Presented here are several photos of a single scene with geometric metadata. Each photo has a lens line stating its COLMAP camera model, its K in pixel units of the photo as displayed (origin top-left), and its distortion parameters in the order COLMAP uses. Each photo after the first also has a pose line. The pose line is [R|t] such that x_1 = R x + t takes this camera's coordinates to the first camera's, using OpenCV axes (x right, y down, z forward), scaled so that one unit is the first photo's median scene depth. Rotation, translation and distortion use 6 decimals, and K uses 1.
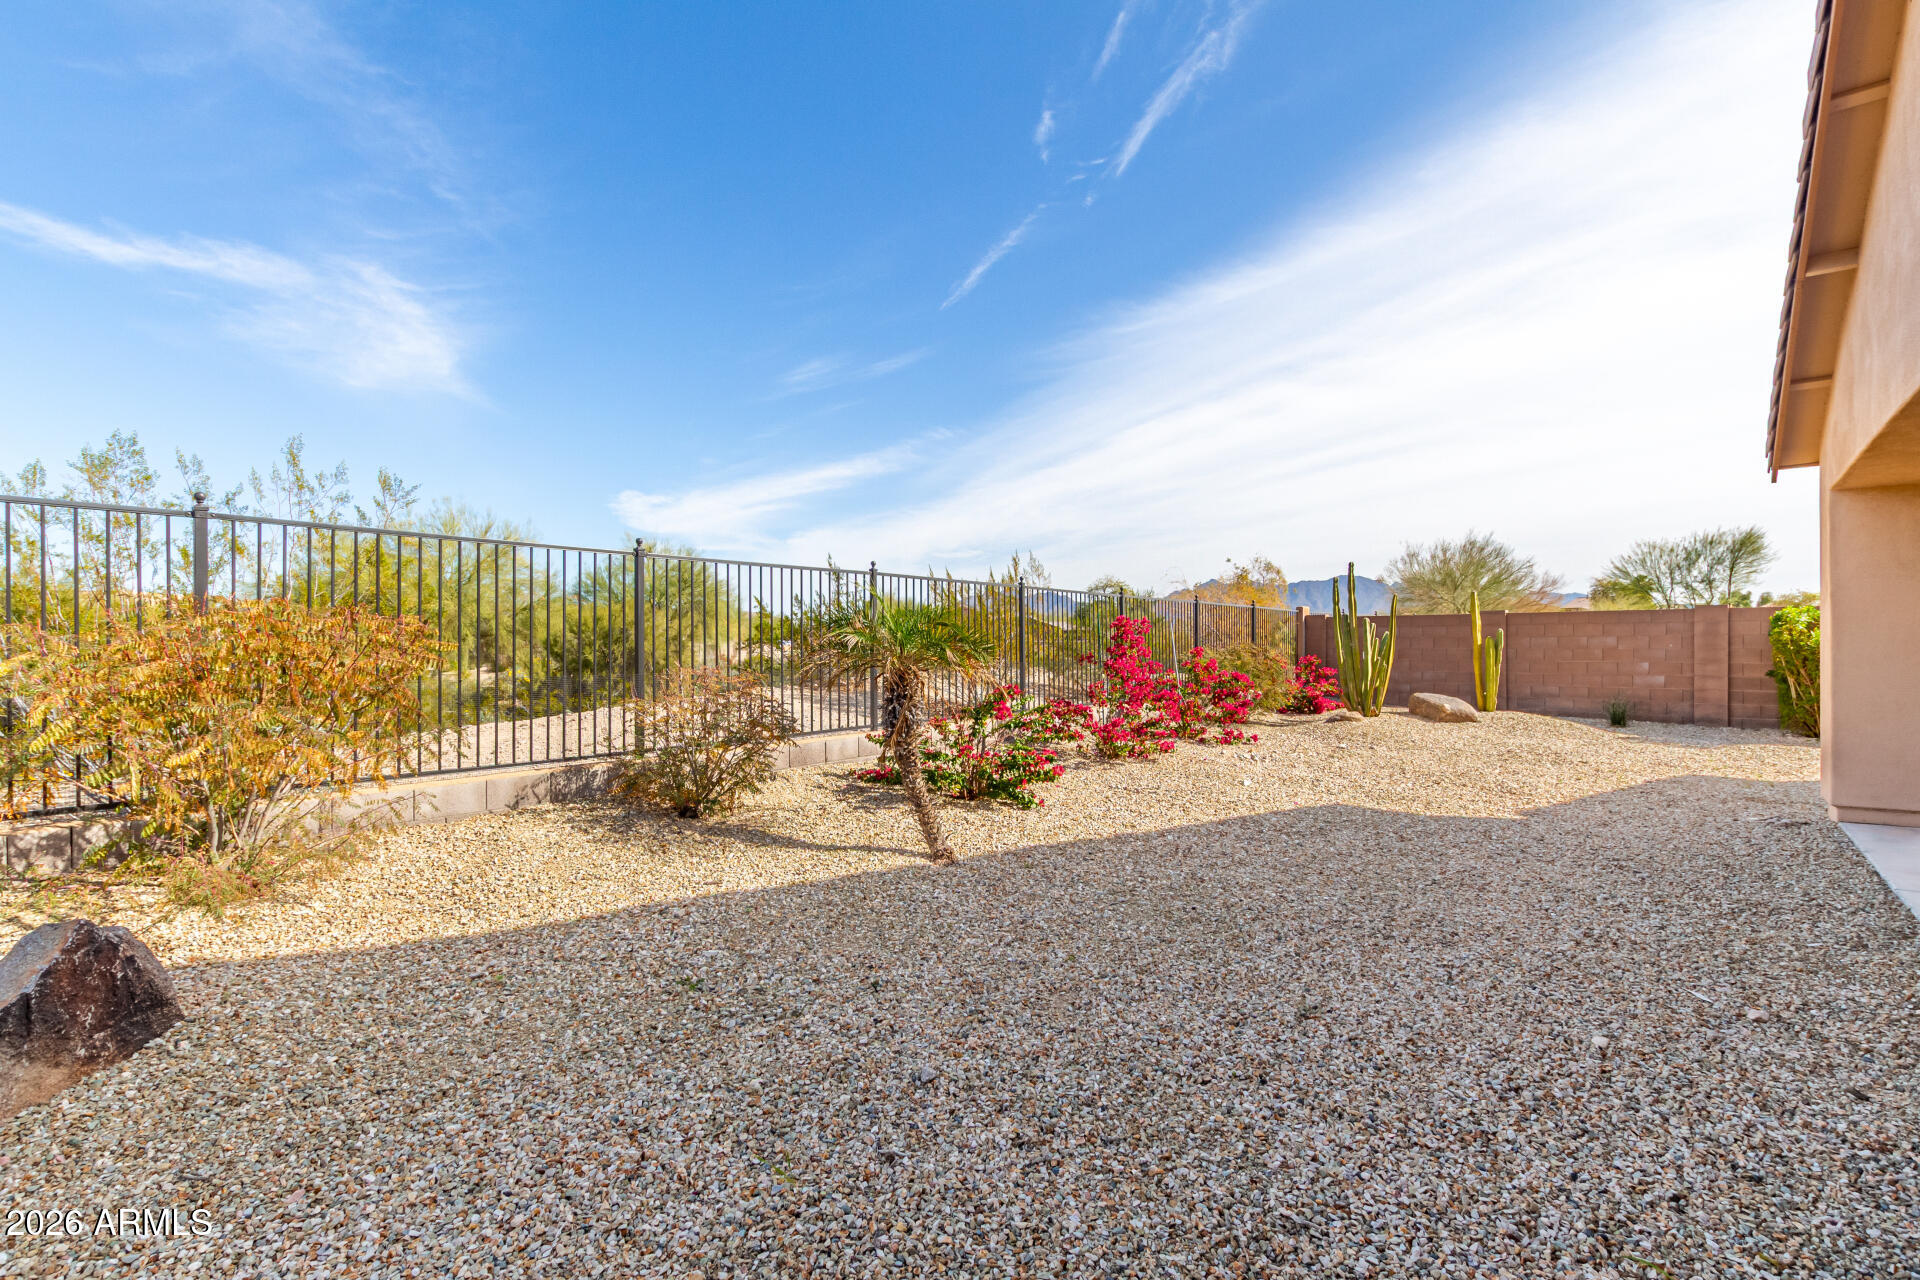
lens RADIAL K [[878.3, 0, 963.1], [0, 878.3, 641.0], [0, 0, 1]] dist [0.003832, -0.000542]
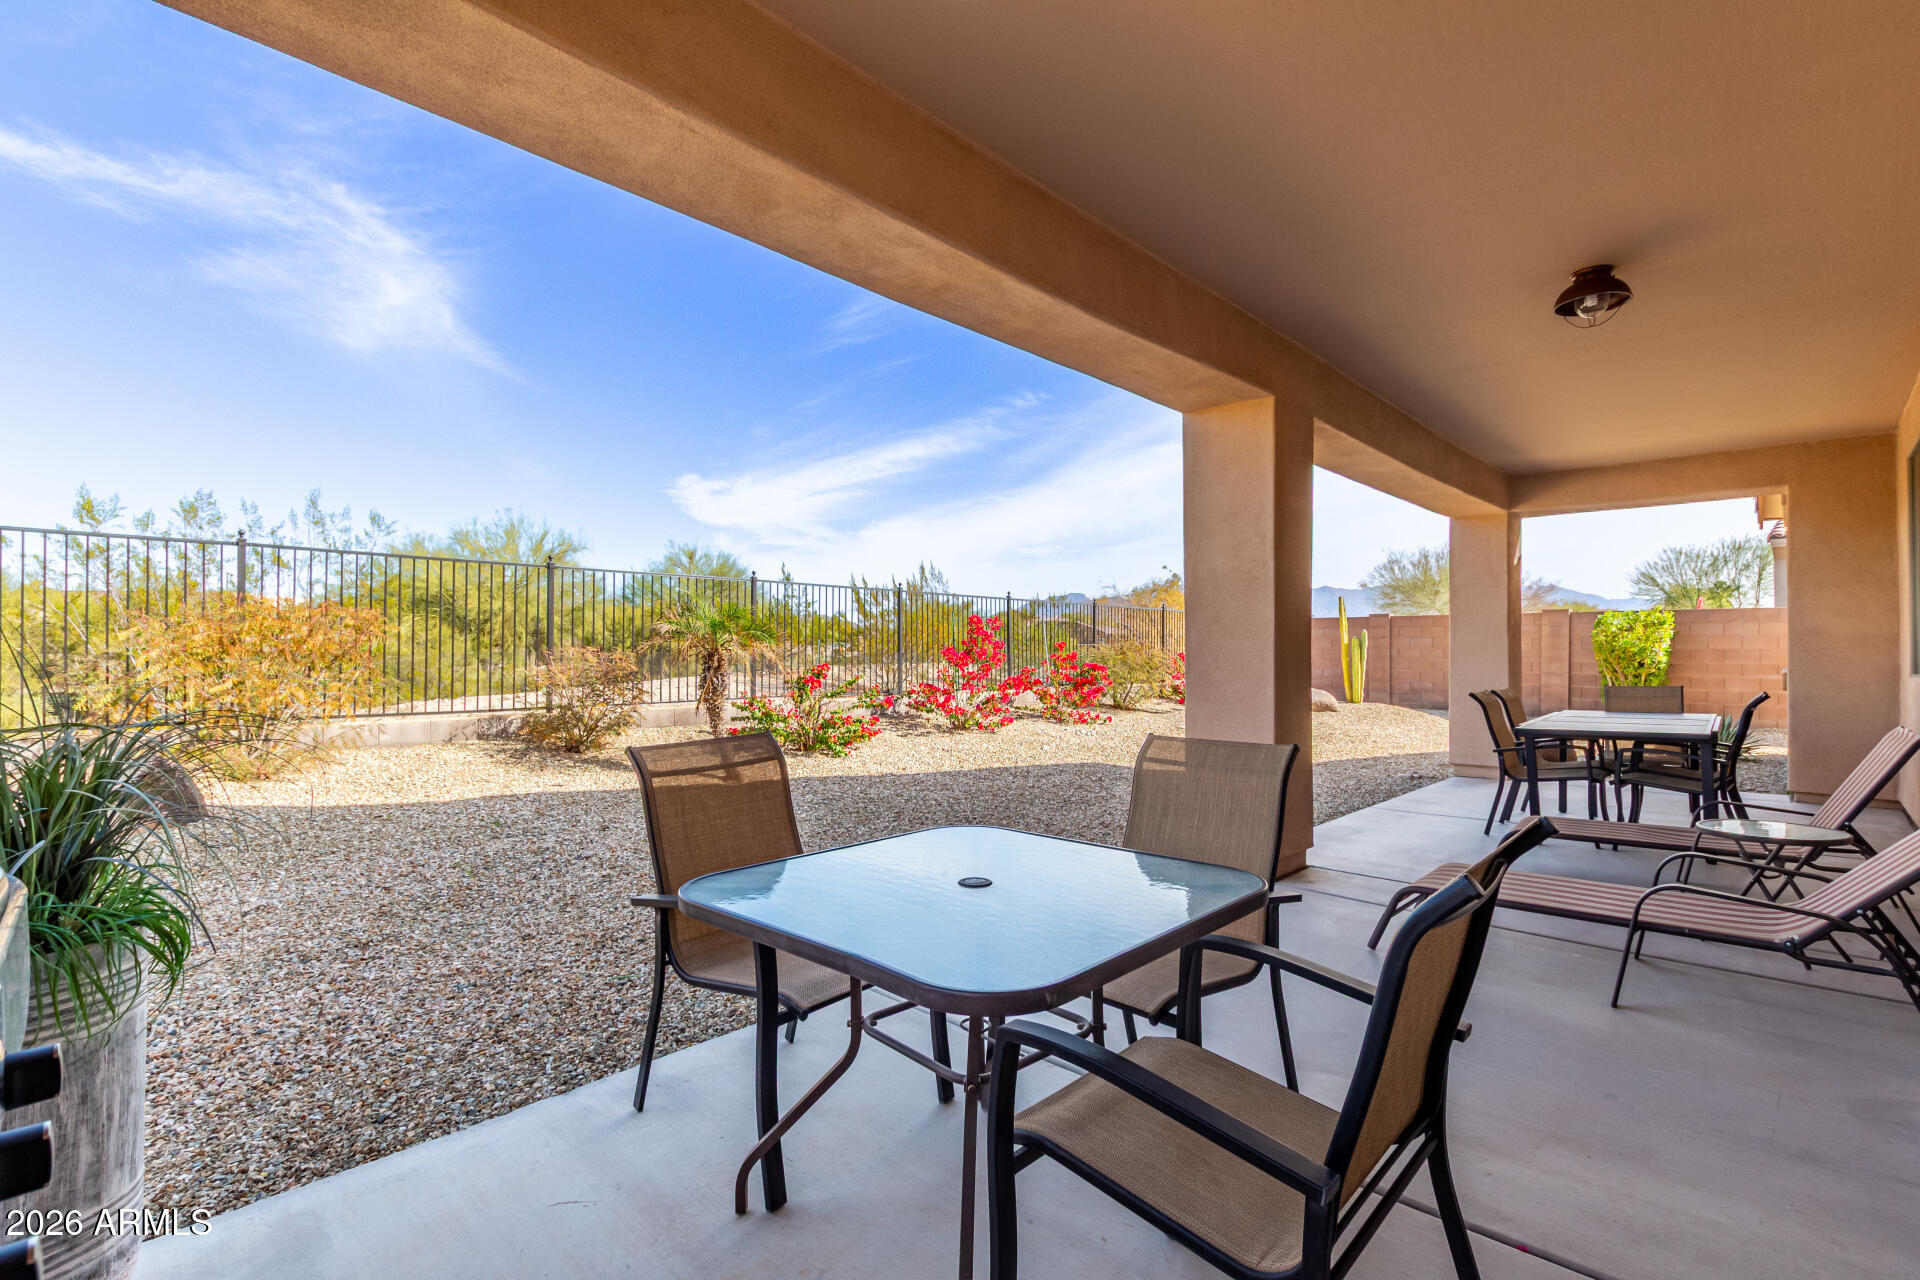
lens RADIAL K [[878.3, 0, 965.1], [0, 878.3, 633.7], [0, 0, 1]] dist [0.003832, -0.000542]
pose [[0.997190, 0.006779, -0.074601, 0.190582], [-0.007687, 0.999900, -0.011900, 0.008777], [0.074513, 0.012440, 0.997142, -0.168178]]
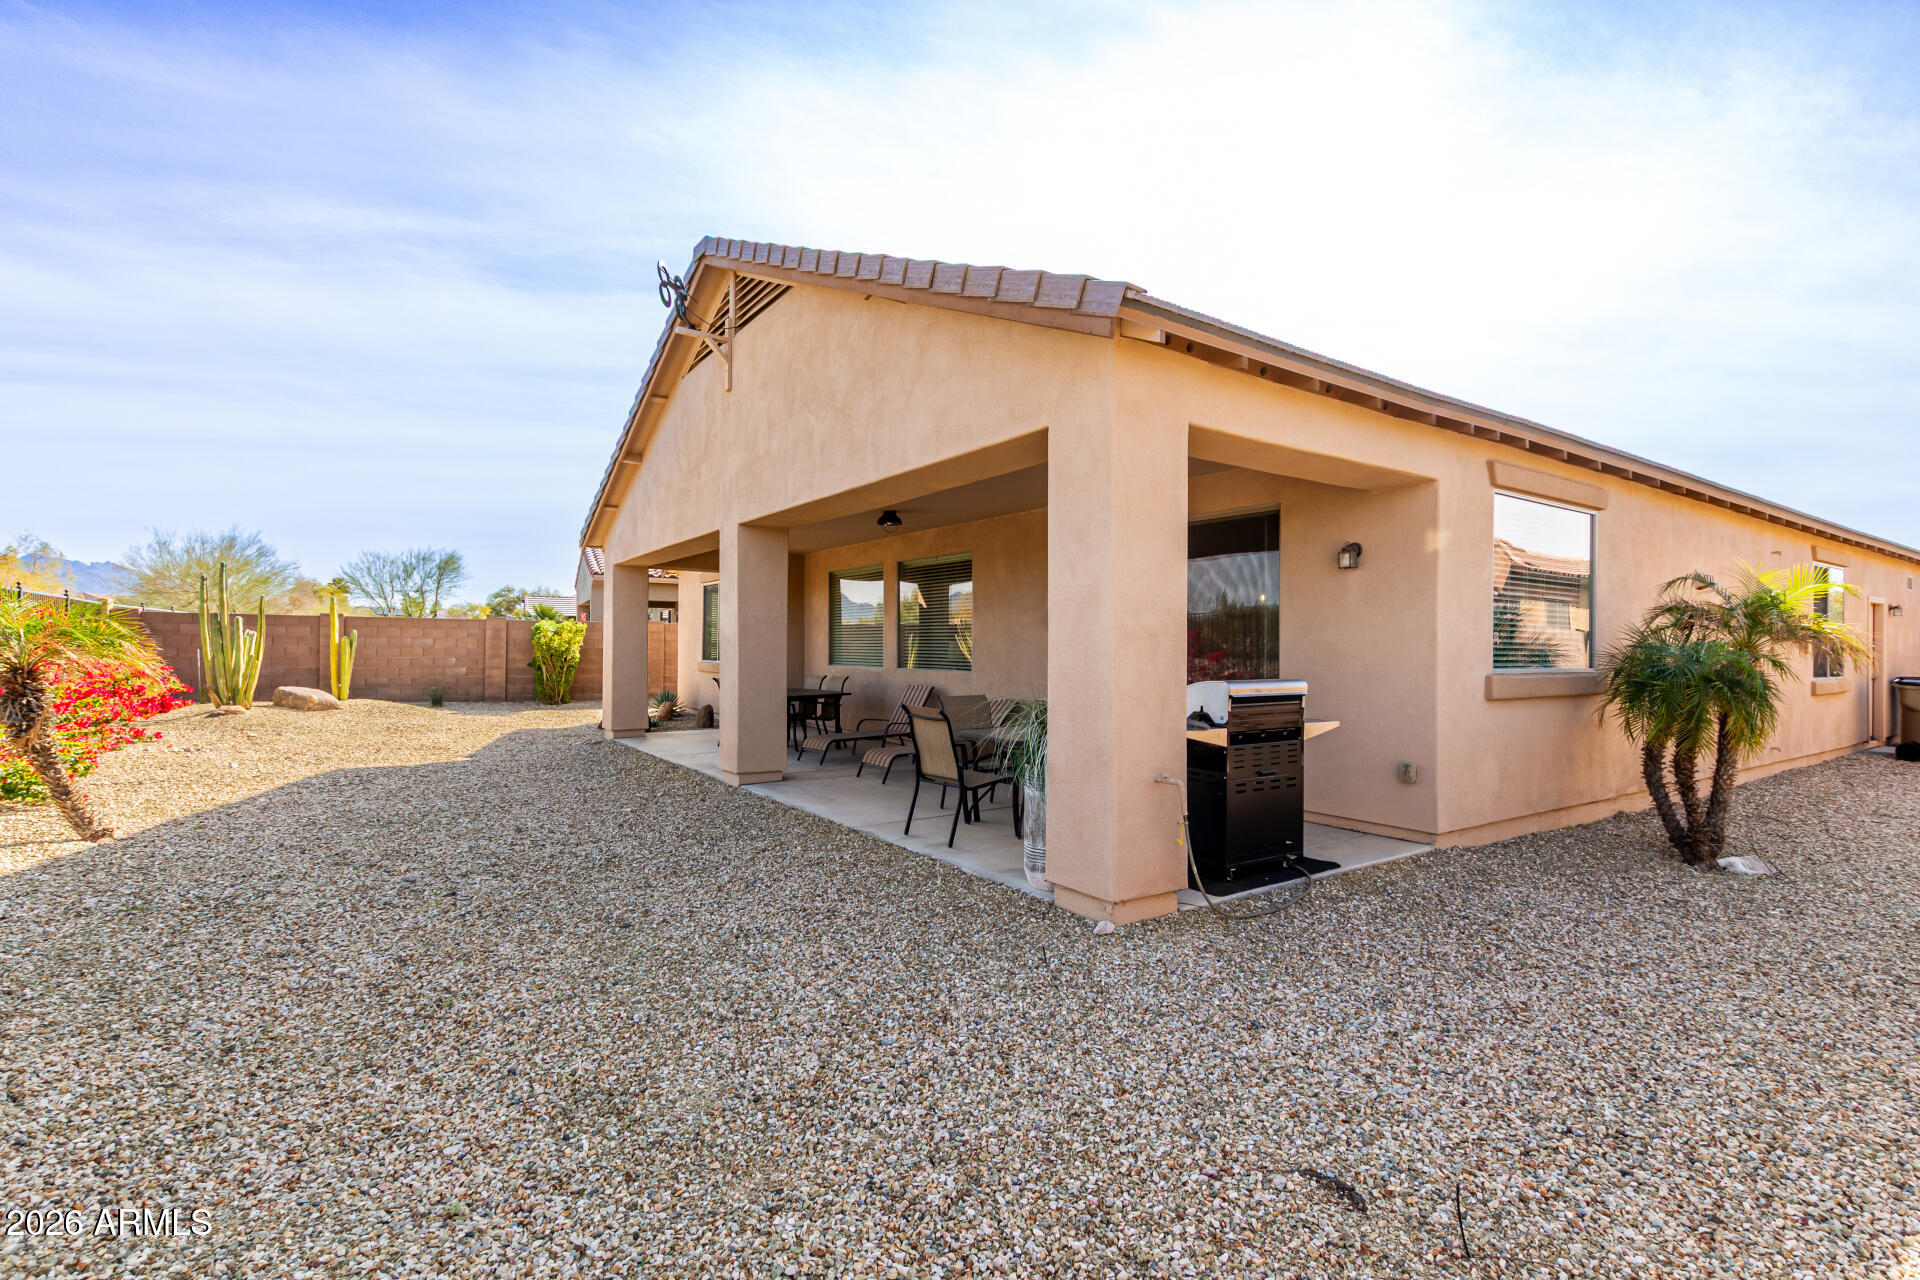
lens RADIAL K [[878.3, 0, 970.9], [0, 878.3, 636.6], [0, 0, 1]] dist [0.003832, -0.000542]
pose [[0.270089, 0.018258, 0.962662, -0.323348], [-0.014651, 0.999782, -0.014851, 0.000322], [-0.962724, -0.010093, 0.270297, -0.131799]]
